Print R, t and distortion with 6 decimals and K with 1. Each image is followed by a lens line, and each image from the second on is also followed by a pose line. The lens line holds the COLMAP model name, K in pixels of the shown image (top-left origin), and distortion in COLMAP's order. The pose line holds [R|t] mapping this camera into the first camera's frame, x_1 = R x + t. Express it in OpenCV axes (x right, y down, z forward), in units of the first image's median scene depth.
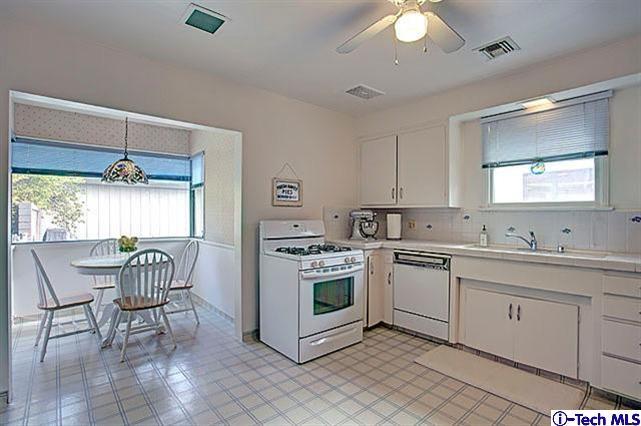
lens RADIAL K [[315.5, 0, 320.5], [0, 315.5, 213.0], [0, 0, 1]] dist [-0.057110, 0.019905]
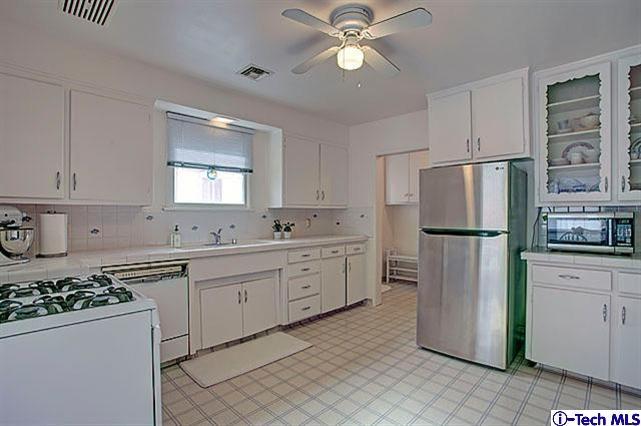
lens RADIAL K [[315.5, 0, 320.5], [0, 315.5, 213.0], [0, 0, 1]] dist [-0.057110, 0.019905]
pose [[-0.066578, 0.000853, 0.997781, -0.508087], [0.001444, 0.999999, -0.000759, 0.002476], [-0.997780, 0.001390, -0.066579, 0.673650]]
